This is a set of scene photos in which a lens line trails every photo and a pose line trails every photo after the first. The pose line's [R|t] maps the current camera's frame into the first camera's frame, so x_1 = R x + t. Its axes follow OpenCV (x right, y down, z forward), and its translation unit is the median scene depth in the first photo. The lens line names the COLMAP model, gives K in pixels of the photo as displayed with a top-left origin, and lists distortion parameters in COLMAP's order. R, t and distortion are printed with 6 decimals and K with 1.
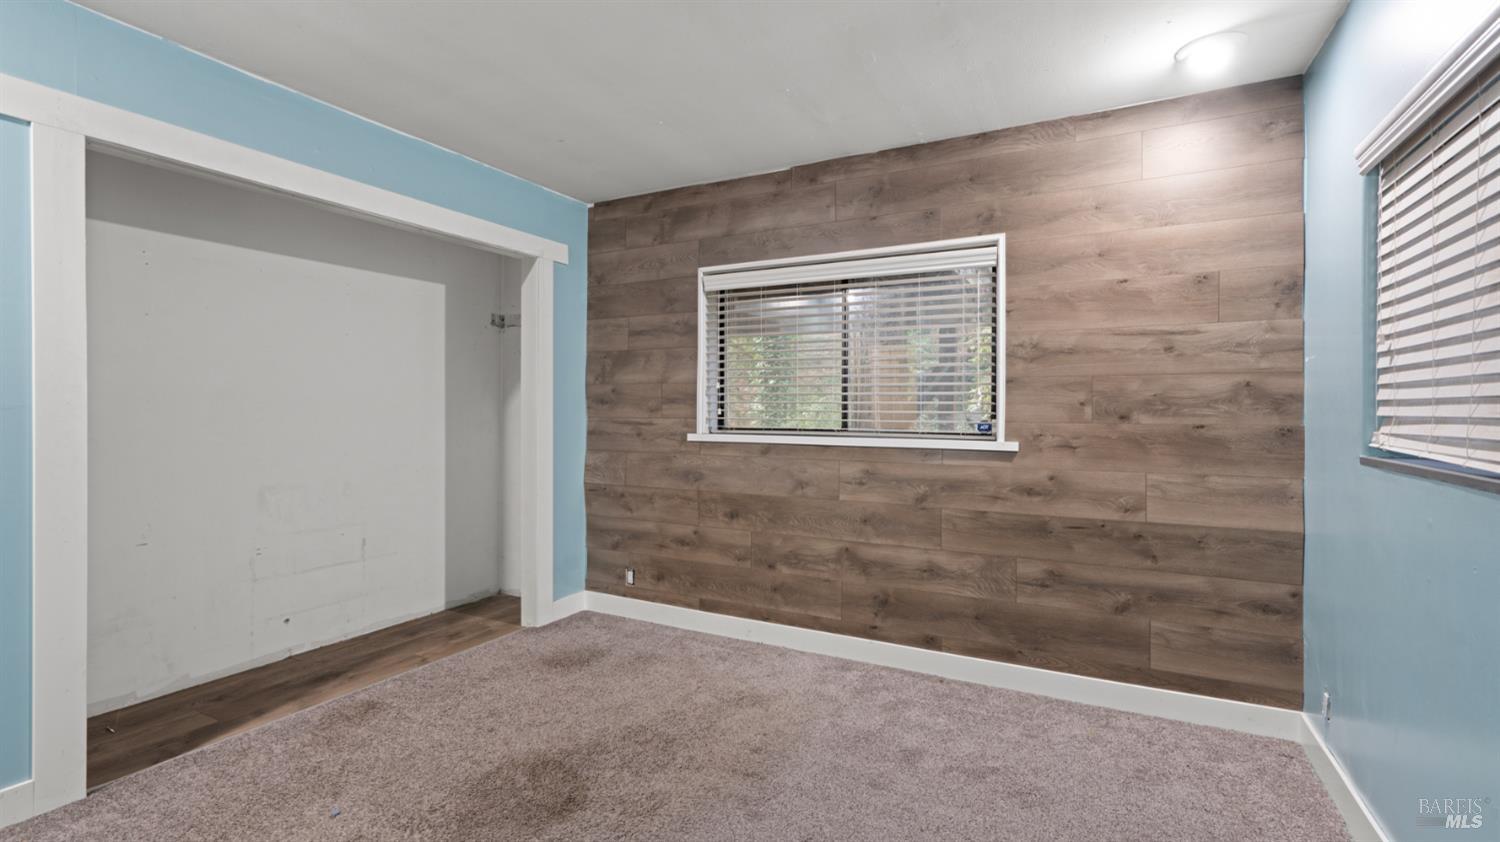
lens RADIAL K [[682.9, 0, 748.3], [0, 682.9, 413.7], [0, 0, 1]] dist [-0.006034, 0.003916]
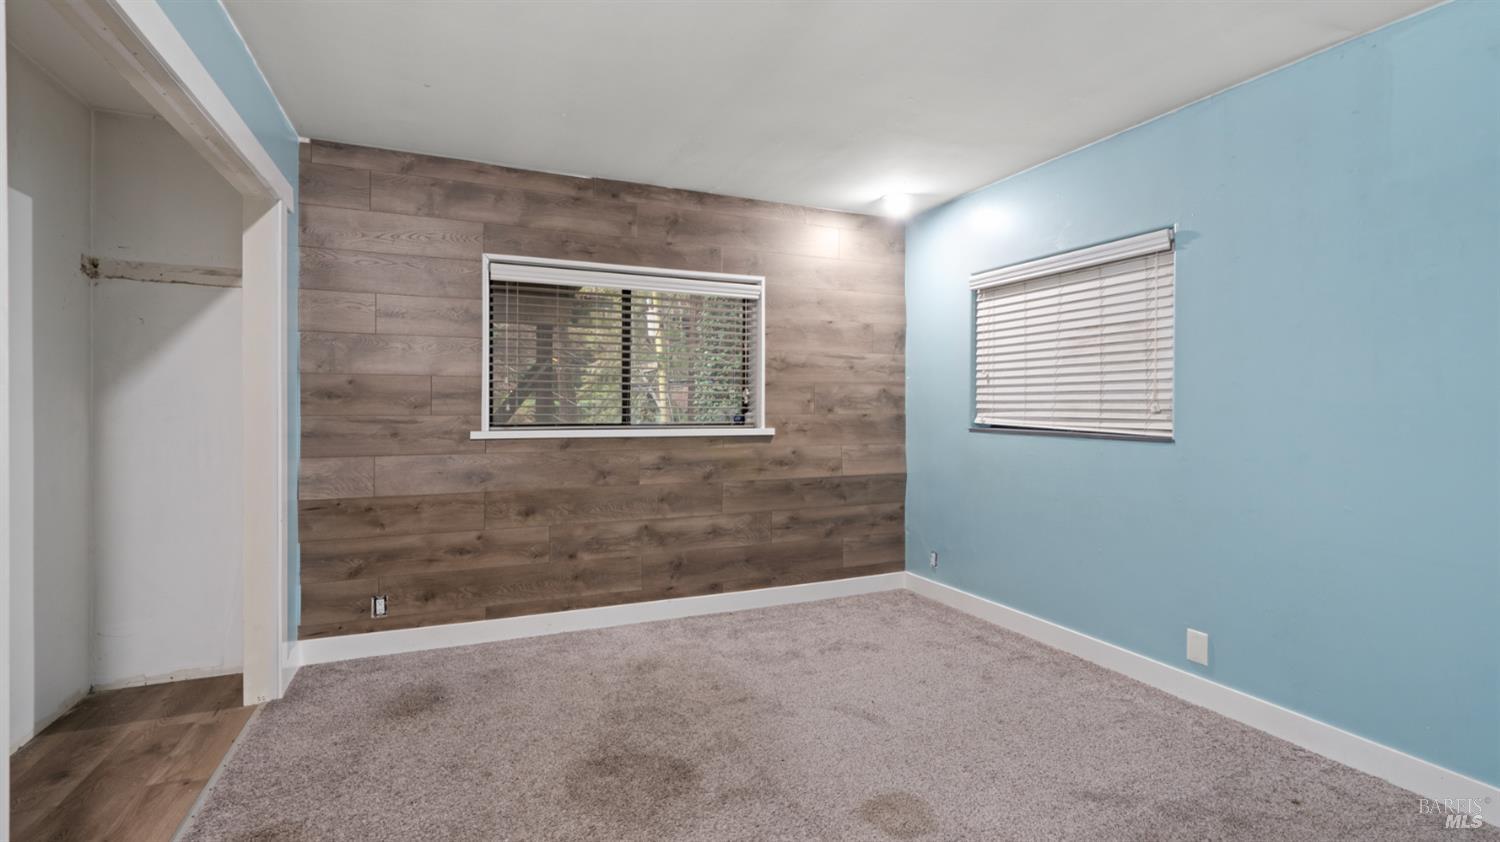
lens RADIAL K [[682.9, 0, 758.0], [0, 682.9, 415.8], [0, 0, 1]] dist [-0.006034, 0.003916]
pose [[0.608337, -0.012719, 0.793577, -0.676920], [0.005304, 0.999914, 0.011960, -0.000938], [-0.793661, -0.003066, 0.608352, 0.159071]]
